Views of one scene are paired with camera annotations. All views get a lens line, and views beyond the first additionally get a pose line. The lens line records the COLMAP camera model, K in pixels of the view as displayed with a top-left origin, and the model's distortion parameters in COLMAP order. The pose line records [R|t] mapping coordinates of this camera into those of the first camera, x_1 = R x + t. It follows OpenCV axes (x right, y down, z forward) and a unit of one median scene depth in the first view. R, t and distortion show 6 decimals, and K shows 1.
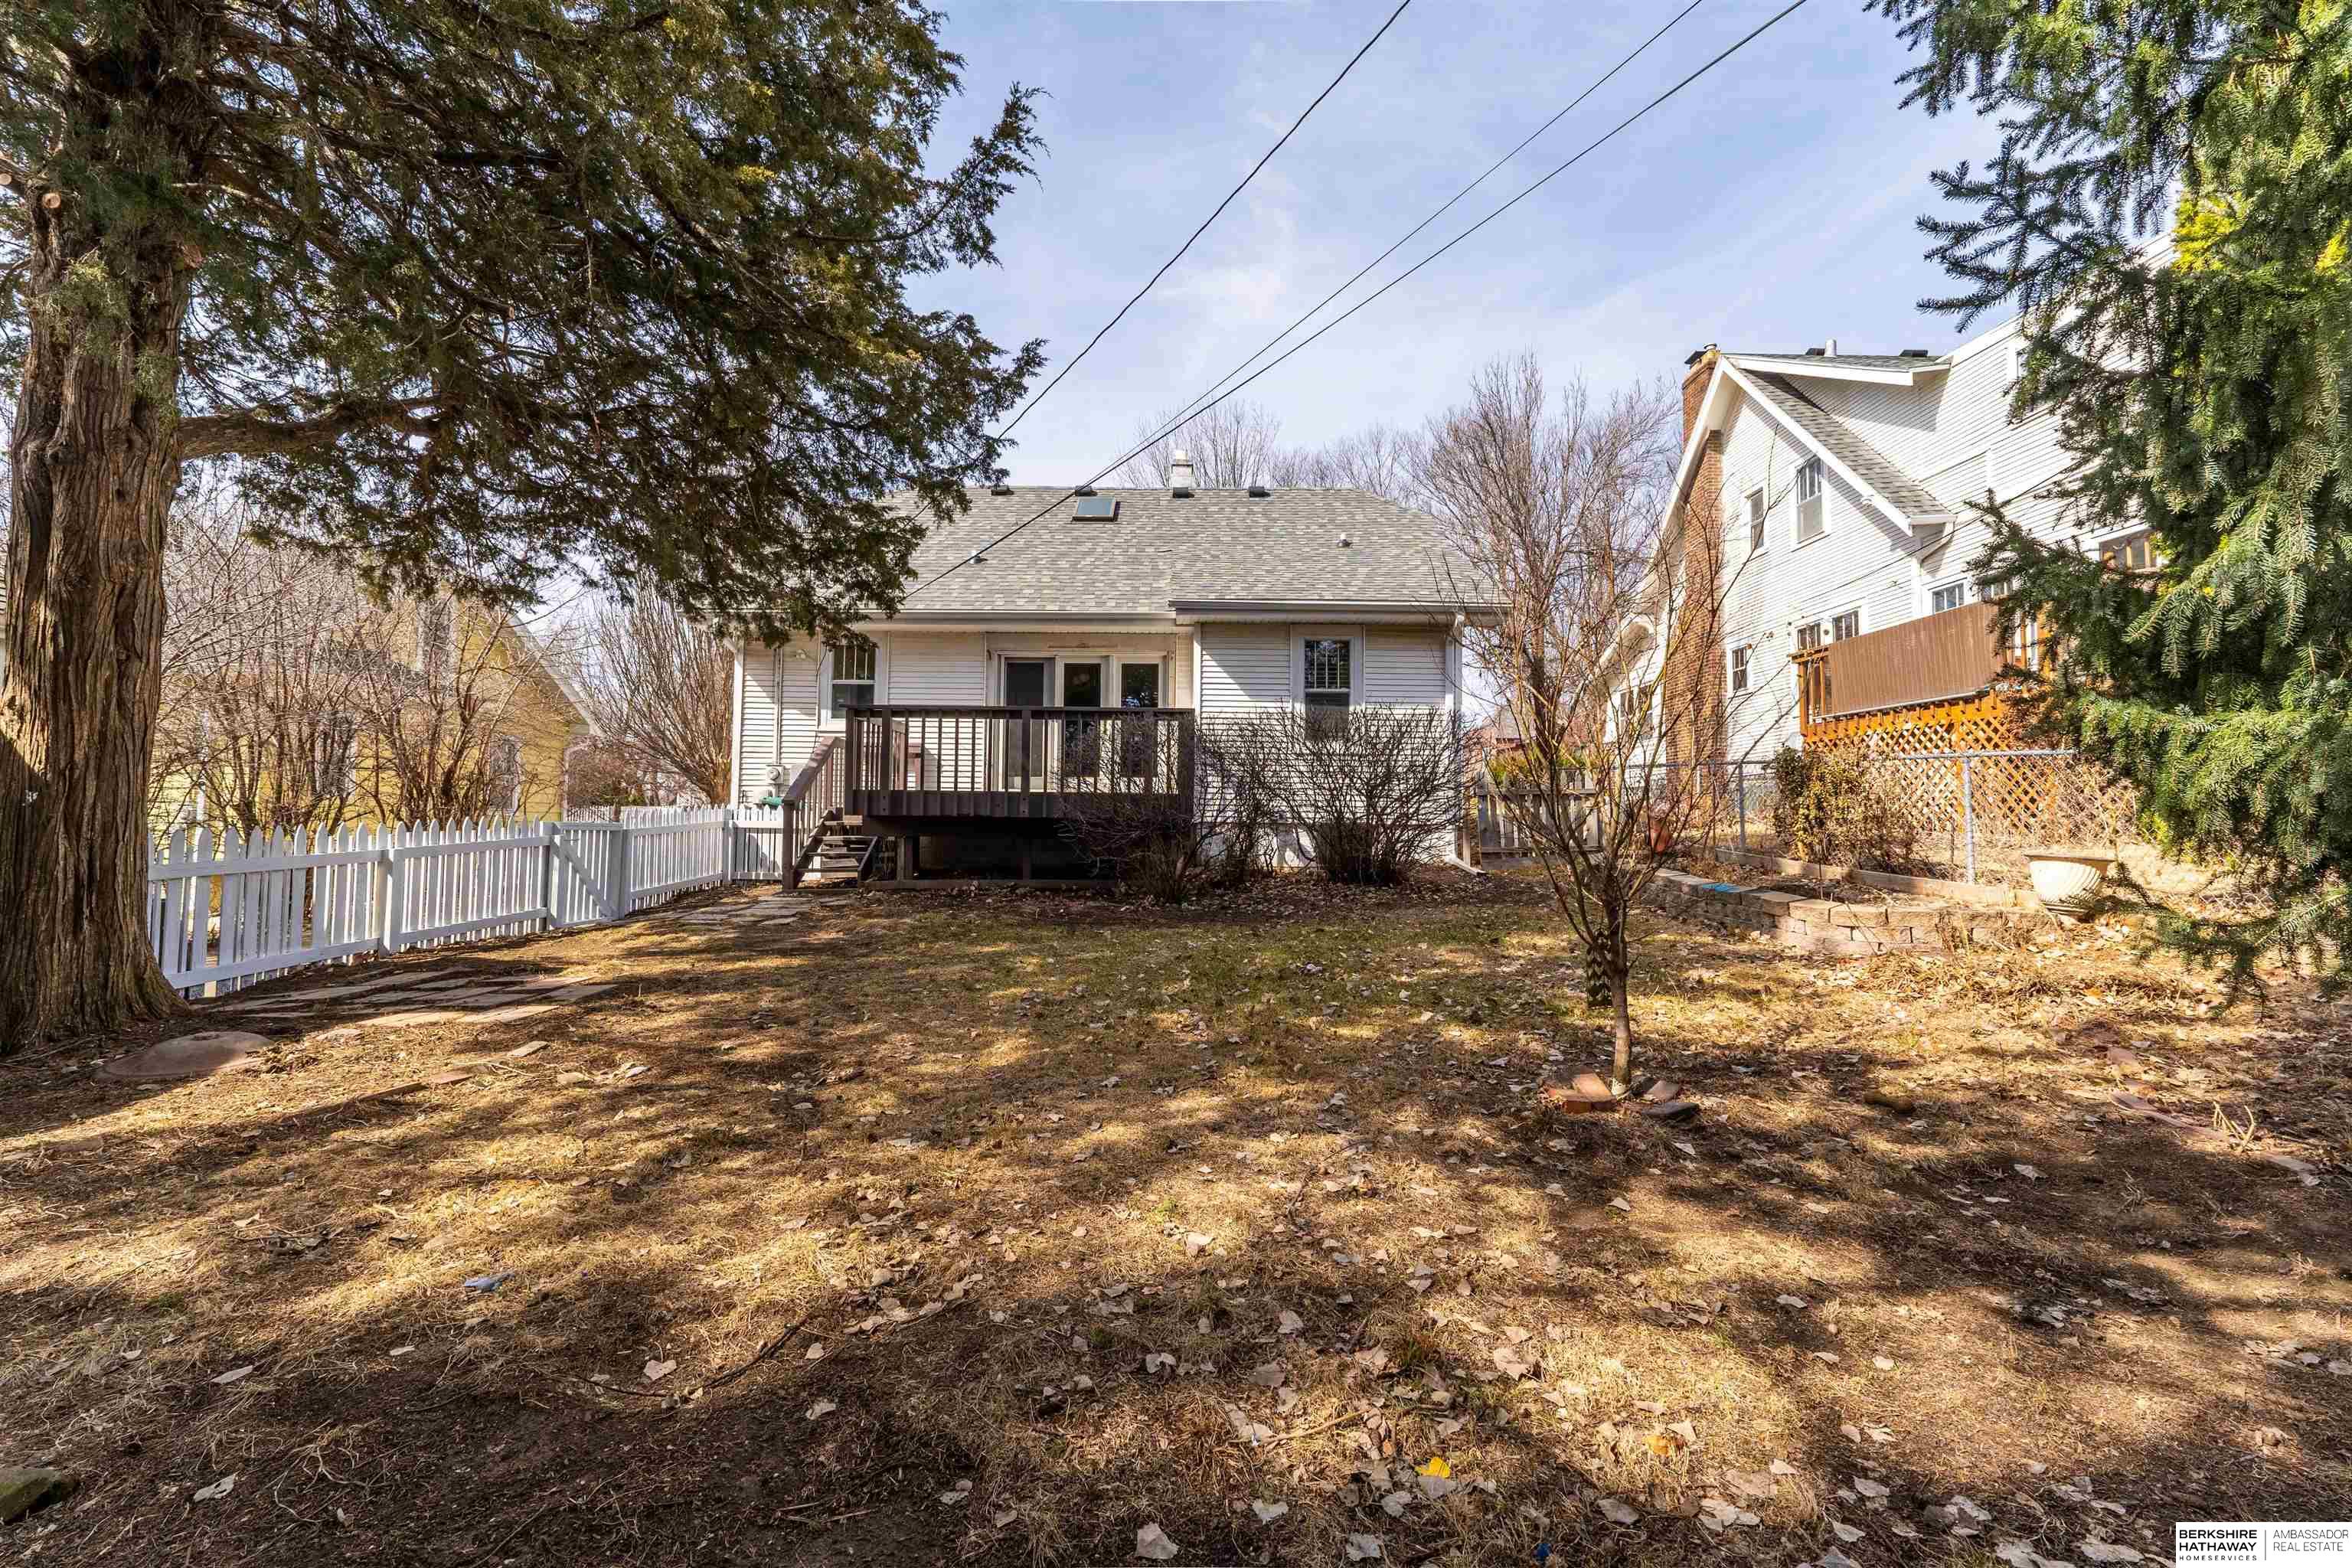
lens RADIAL K [[983.9, 0, 1179.2], [0, 983.9, 782.9], [0, 0, 1]] dist [0.007543, -0.001072]
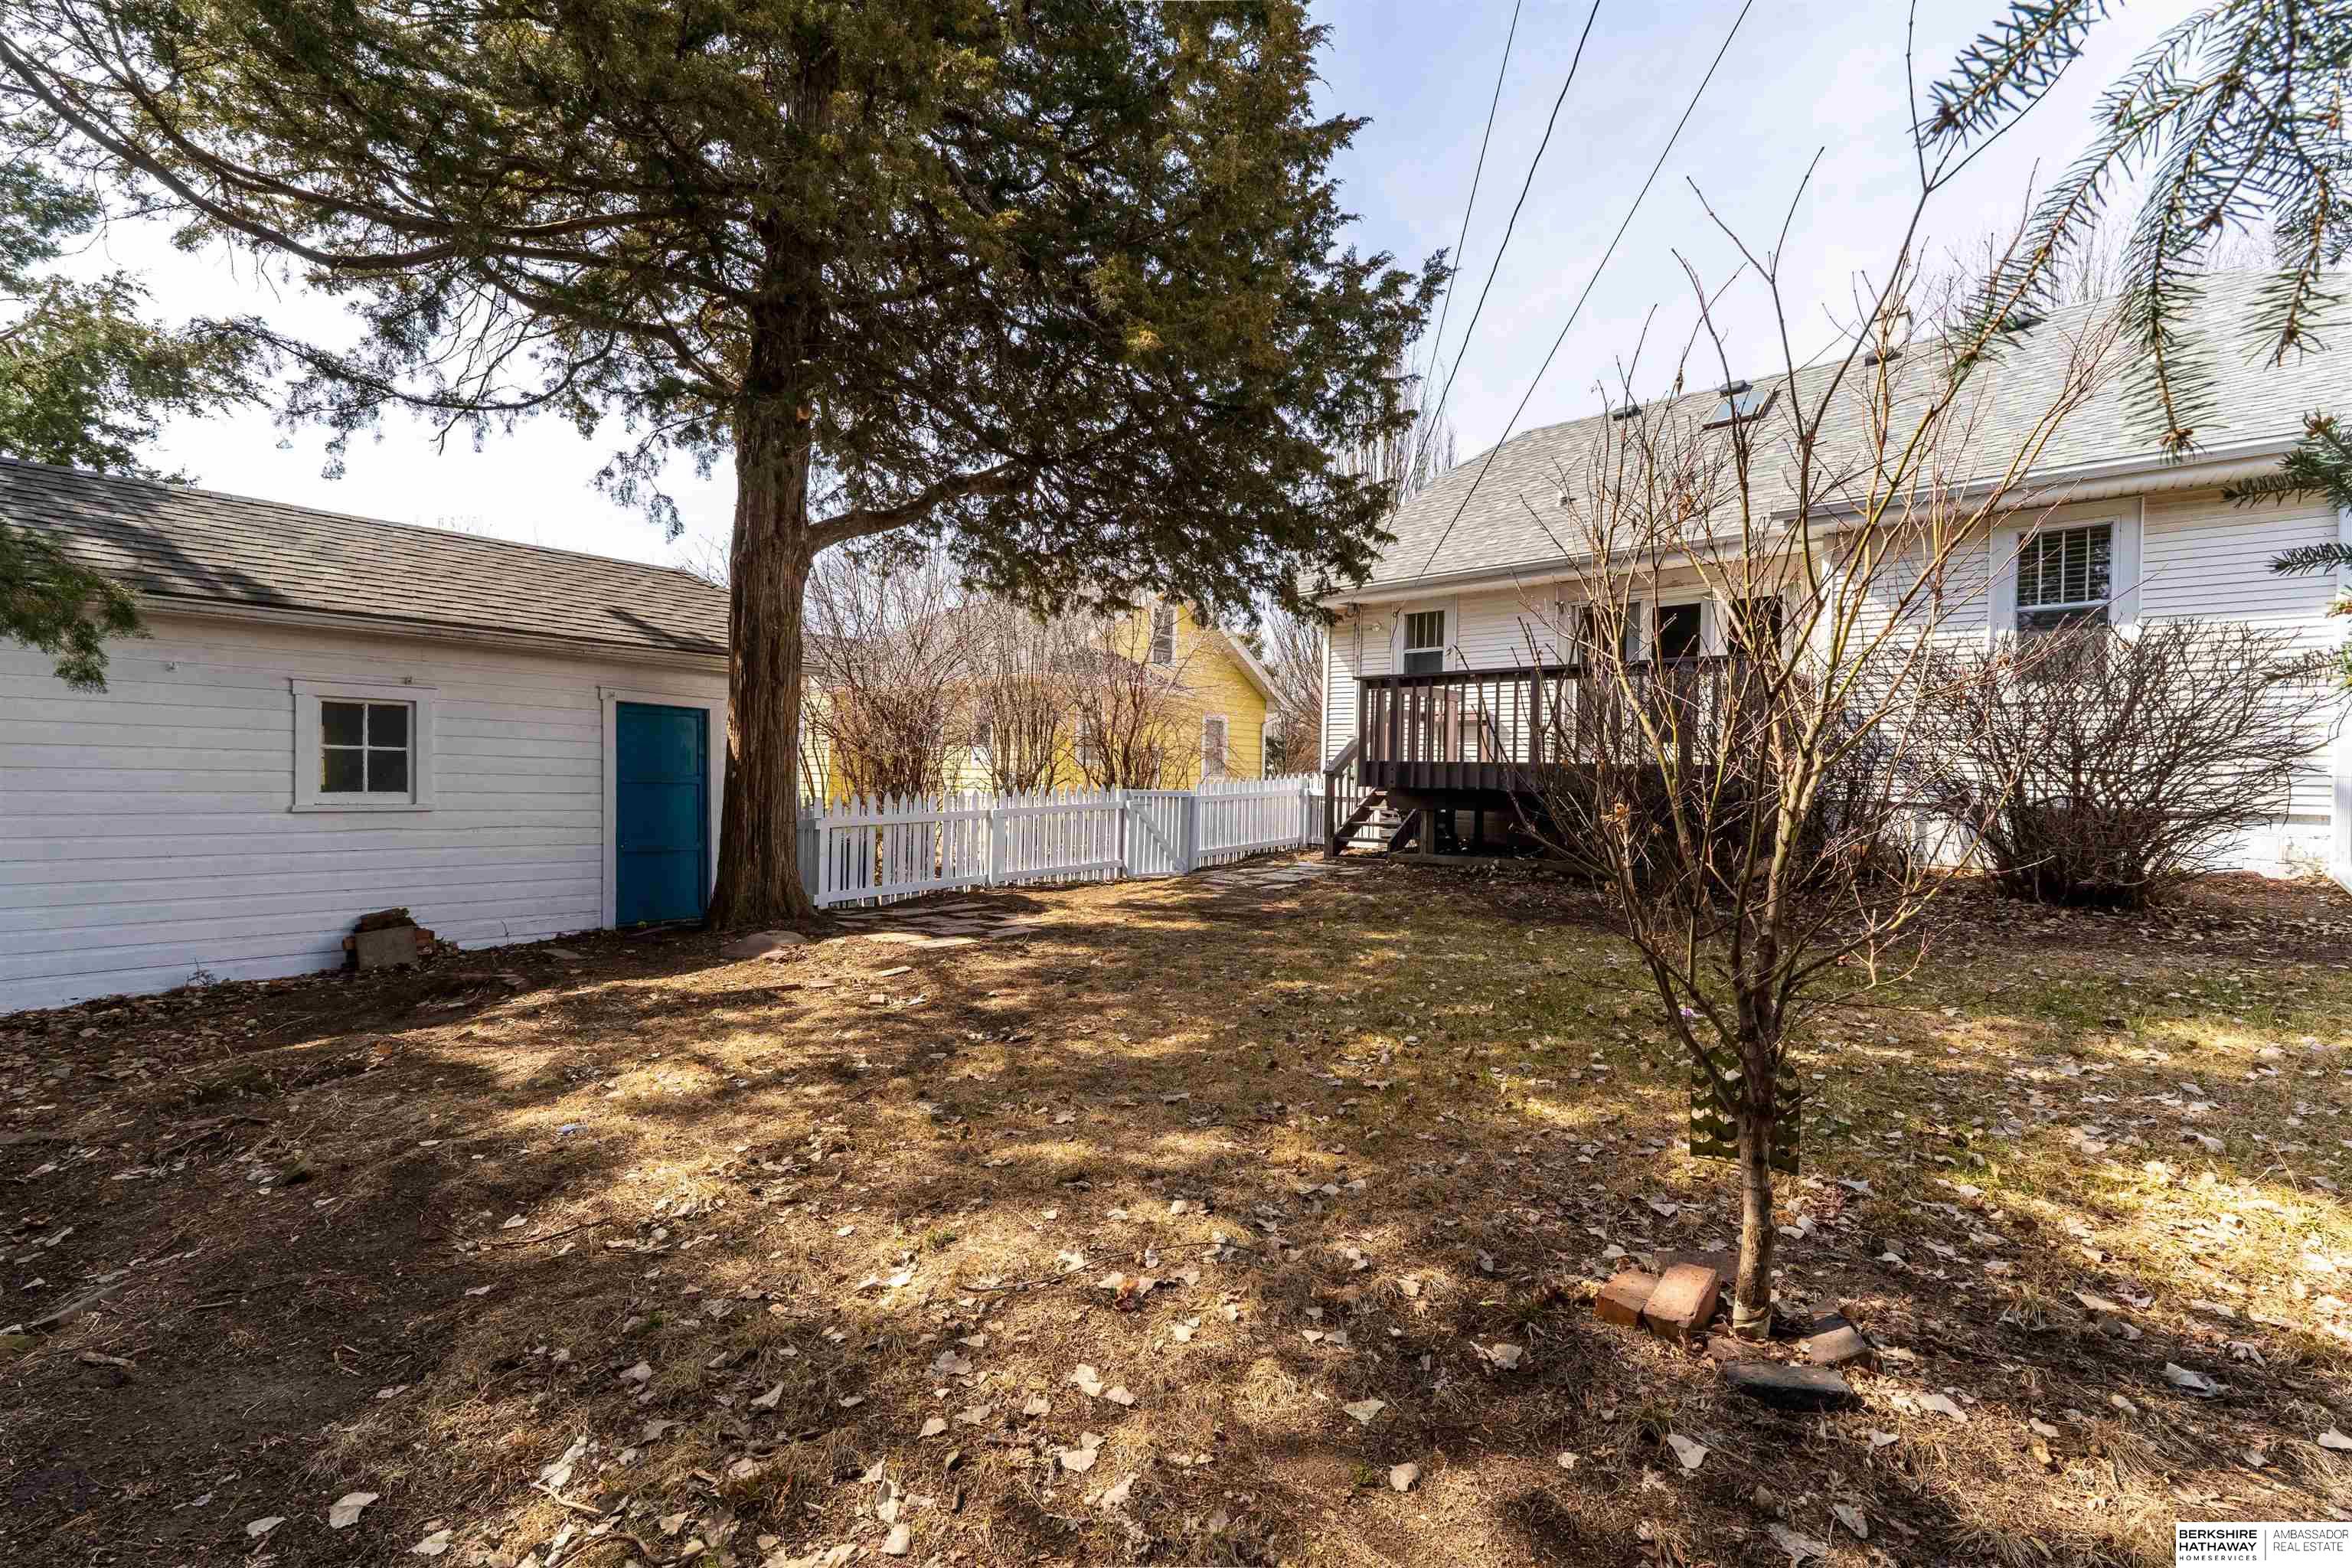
lens RADIAL K [[983.9, 0, 1177.1], [0, 983.9, 786.2], [0, 0, 1]] dist [0.007543, -0.001072]
pose [[0.732396, 0.013512, -0.680745, 0.655062], [0.015432, 0.999217, 0.036437, -0.022296], [0.680704, -0.037191, 0.731614, 0.408756]]
